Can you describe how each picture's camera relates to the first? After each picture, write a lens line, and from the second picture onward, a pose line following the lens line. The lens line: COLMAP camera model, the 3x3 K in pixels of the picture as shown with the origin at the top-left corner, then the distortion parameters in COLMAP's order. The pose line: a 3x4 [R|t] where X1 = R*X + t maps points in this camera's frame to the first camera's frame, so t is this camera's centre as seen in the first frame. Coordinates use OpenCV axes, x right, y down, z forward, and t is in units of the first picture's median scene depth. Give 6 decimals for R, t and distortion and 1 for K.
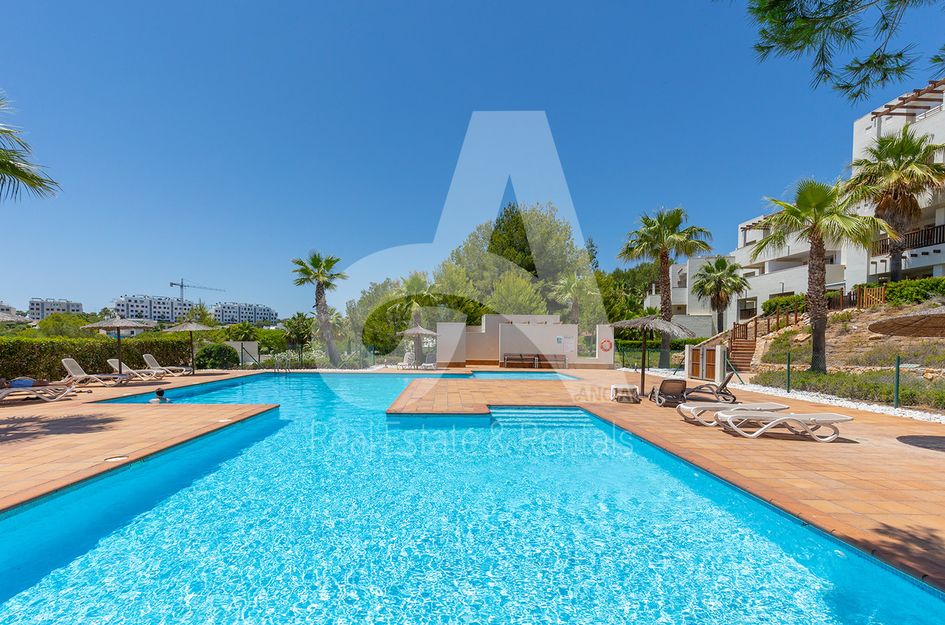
lens RADIAL K [[435.9, 0, 474.9], [0, 435.9, 327.5], [0, 0, 1]] dist [0.001062, 0.000245]
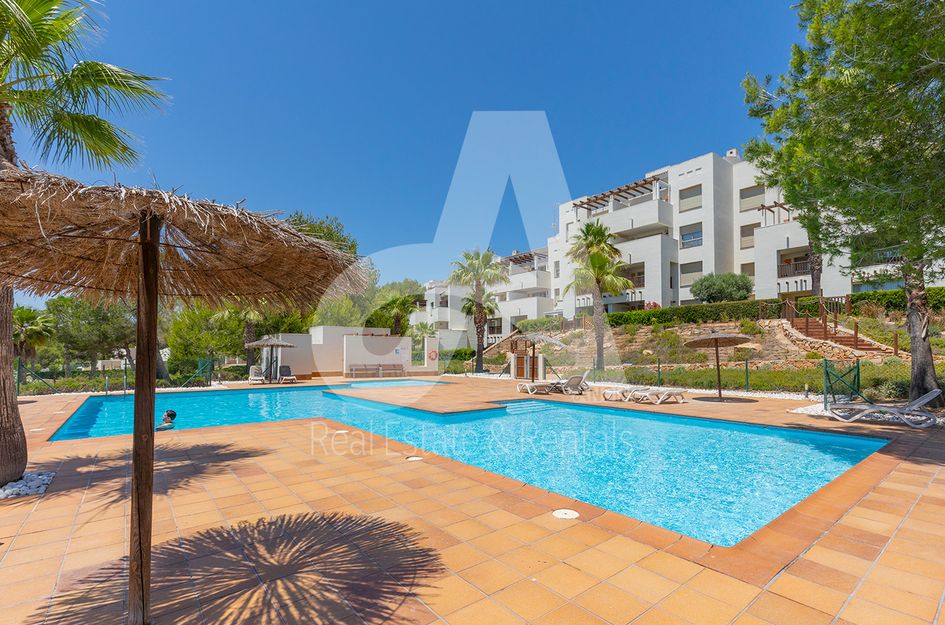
lens RADIAL K [[426.9, 0, 476.8], [0, 426.9, 321.9], [0, 0, 1]] dist [0.000756, 0.000055]
pose [[0.798710, 0.033886, 0.600761, -0.307757], [-0.009520, 0.999000, -0.043692, 0.000030], [-0.601640, 0.029178, 0.798234, 0.003999]]
